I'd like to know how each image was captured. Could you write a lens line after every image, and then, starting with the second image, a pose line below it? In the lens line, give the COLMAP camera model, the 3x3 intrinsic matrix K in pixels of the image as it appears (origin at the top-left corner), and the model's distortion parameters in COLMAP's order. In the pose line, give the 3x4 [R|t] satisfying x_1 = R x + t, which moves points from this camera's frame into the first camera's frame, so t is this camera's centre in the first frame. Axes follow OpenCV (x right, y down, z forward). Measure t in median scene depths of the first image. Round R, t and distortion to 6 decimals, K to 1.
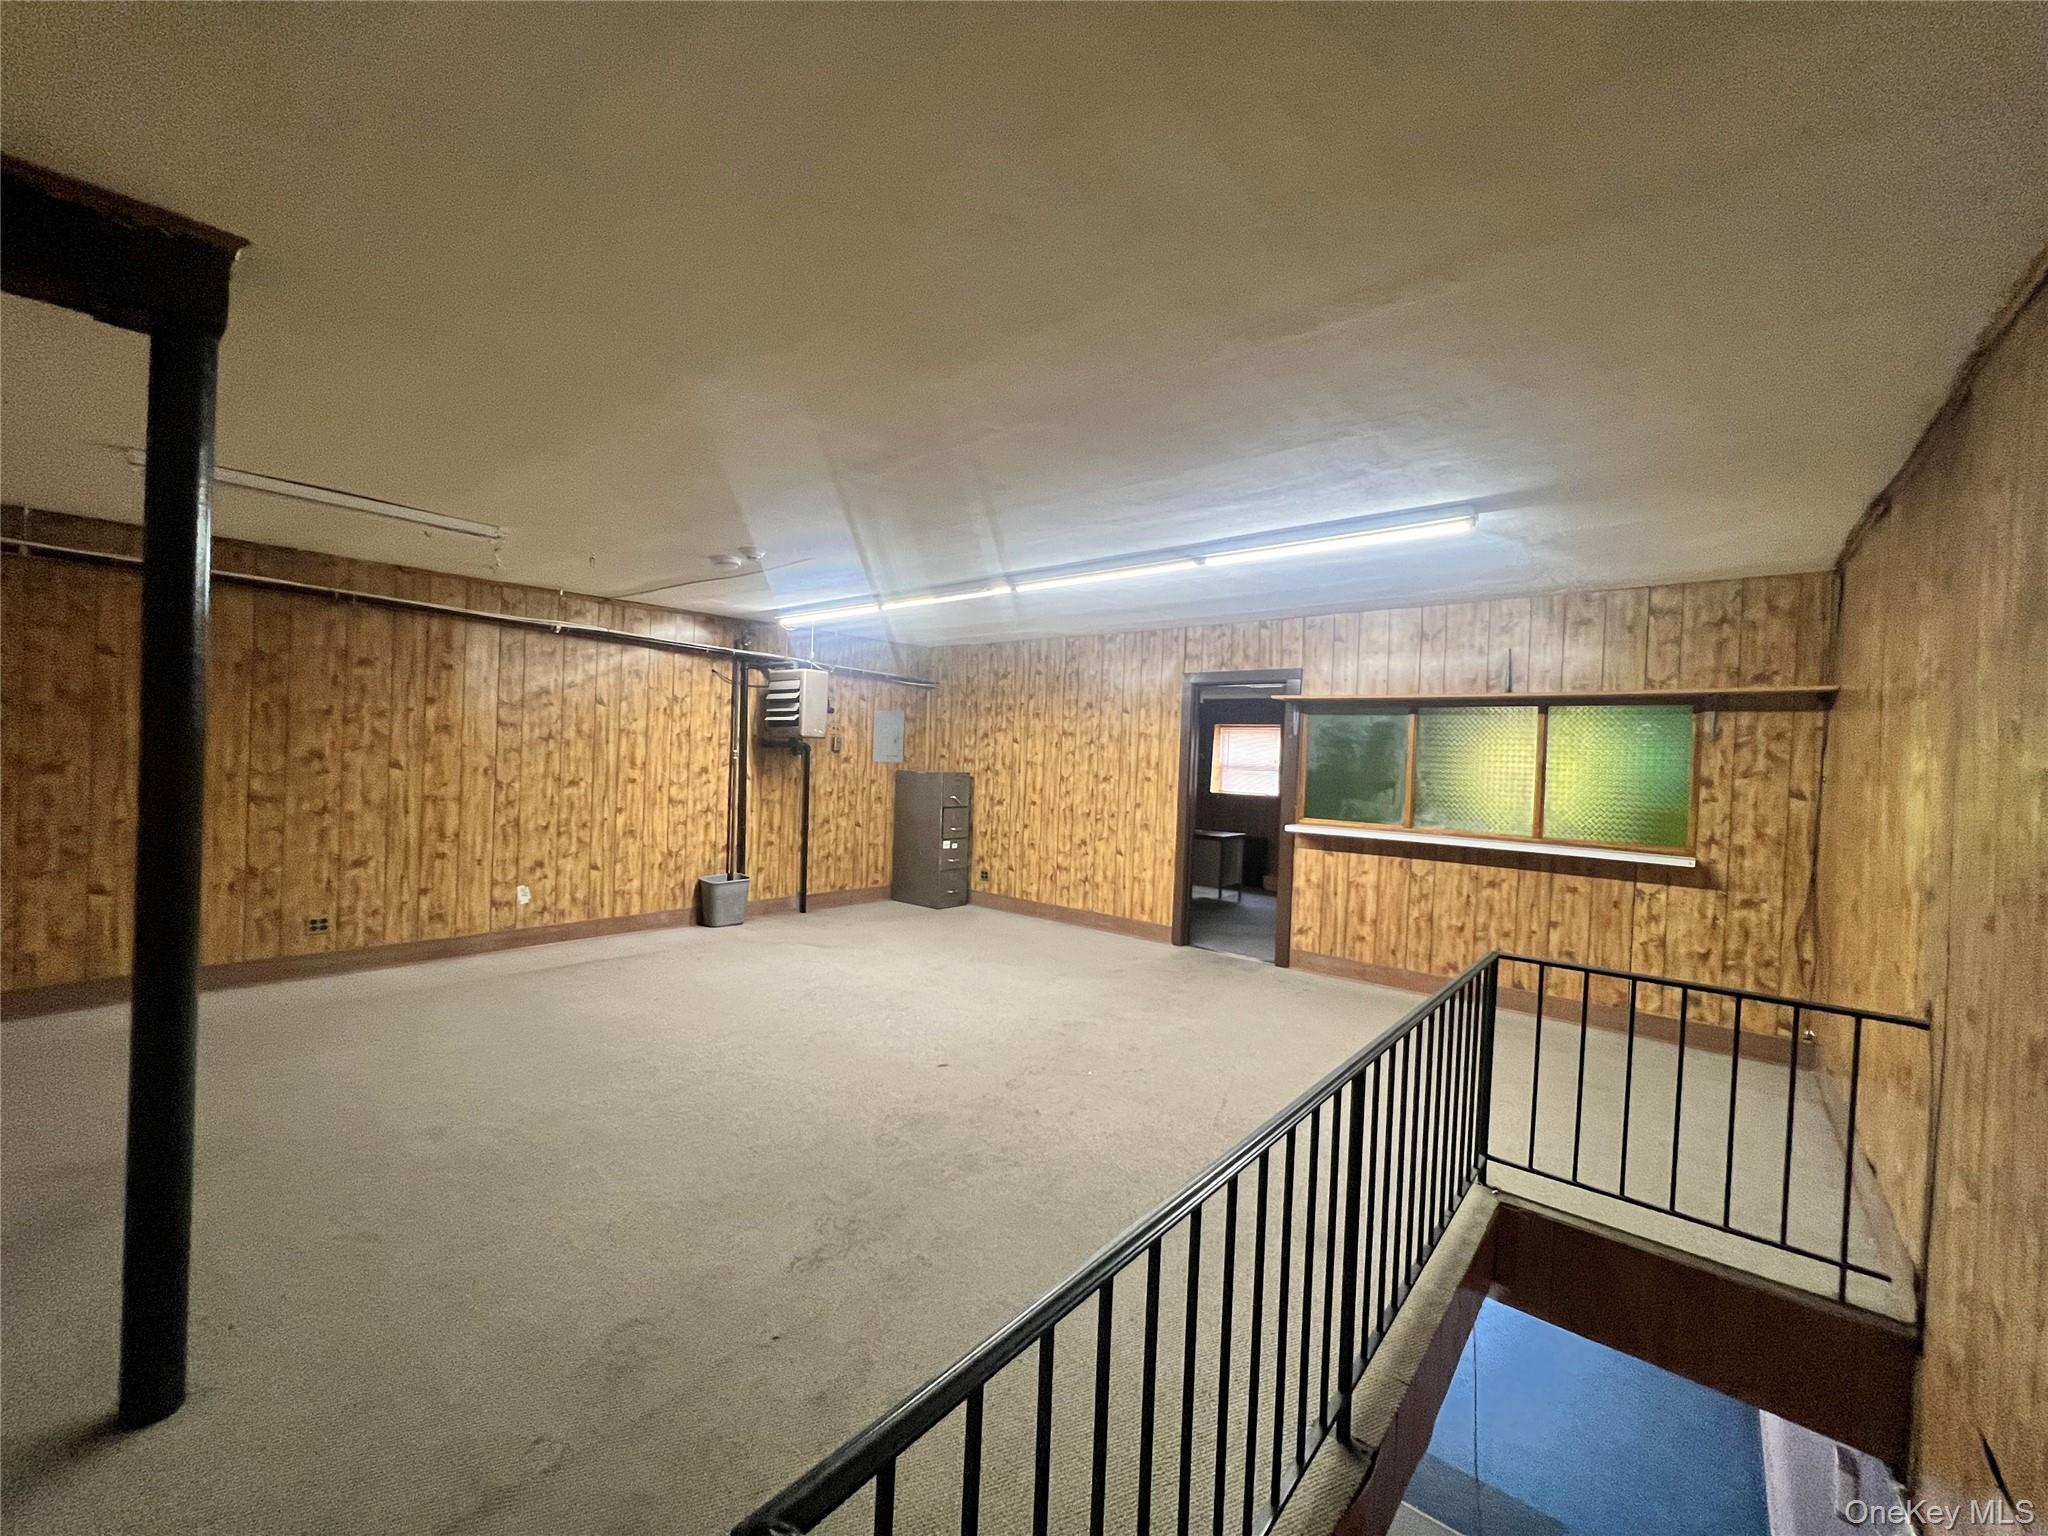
lens RADIAL K [[821.3, 0, 1021.0], [0, 821.3, 774.0], [0, 0, 1]] dist [0.004416, 0.000941]
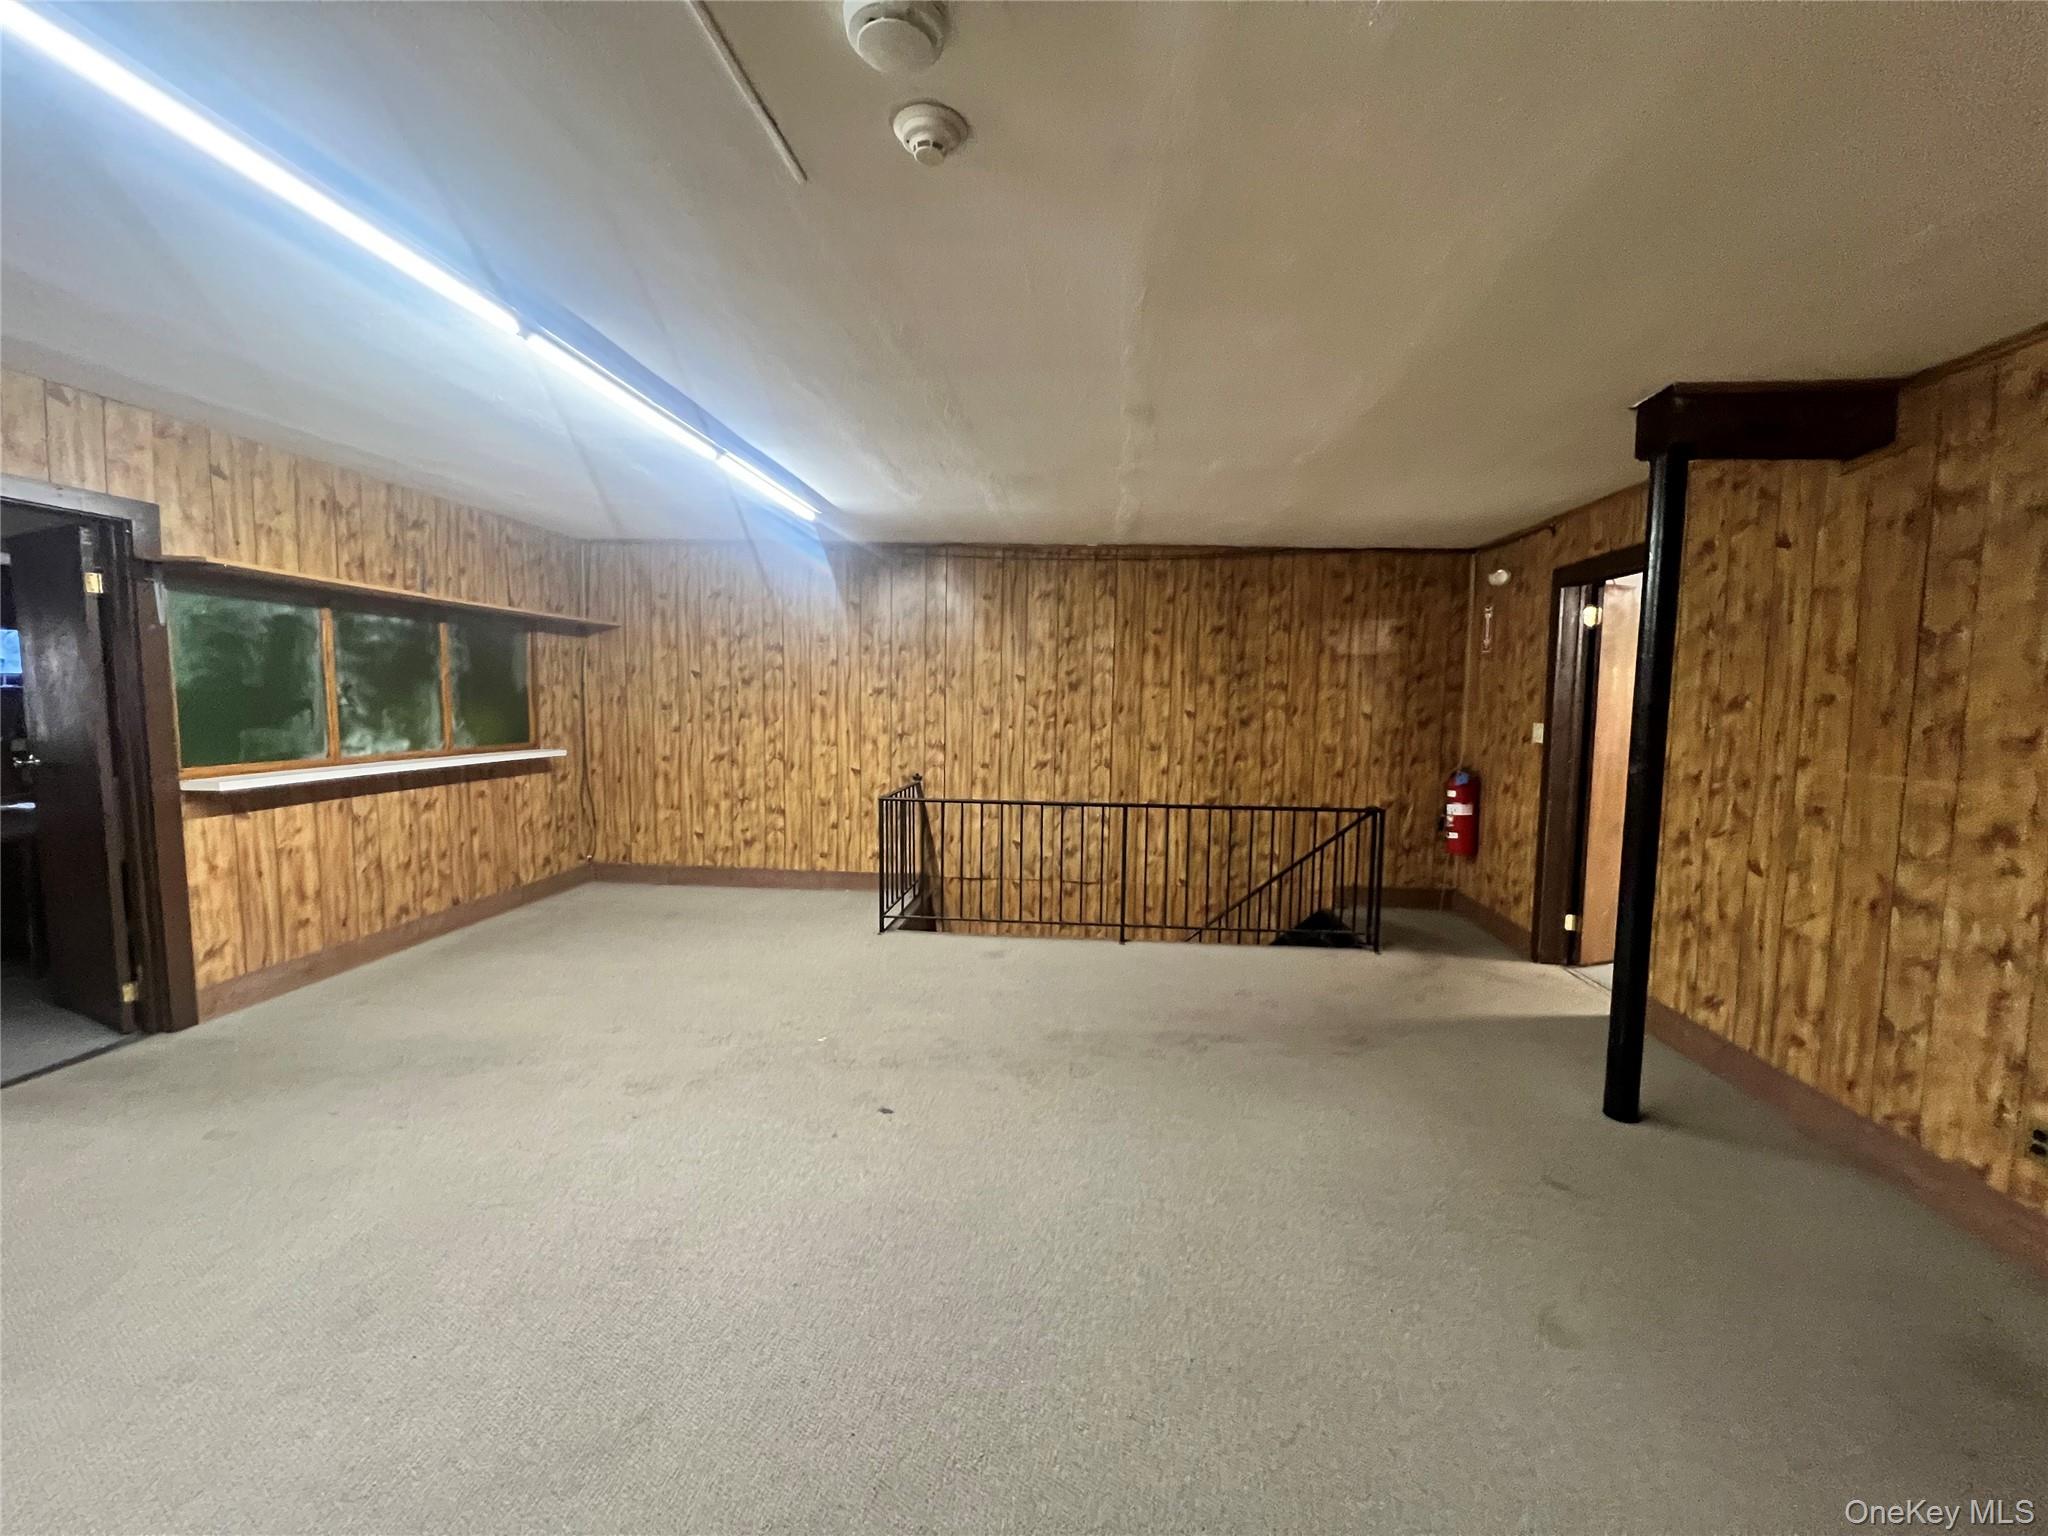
lens RADIAL K [[821.3, 0, 1022.9], [0, 821.3, 764.3], [0, 0, 1]] dist [0.004416, 0.000941]
pose [[-0.555636, -0.113003, 0.823710, -0.514289], [-0.017545, 0.992094, 0.124268, -0.036038], [-0.831240, 0.054596, -0.553226, 0.894741]]
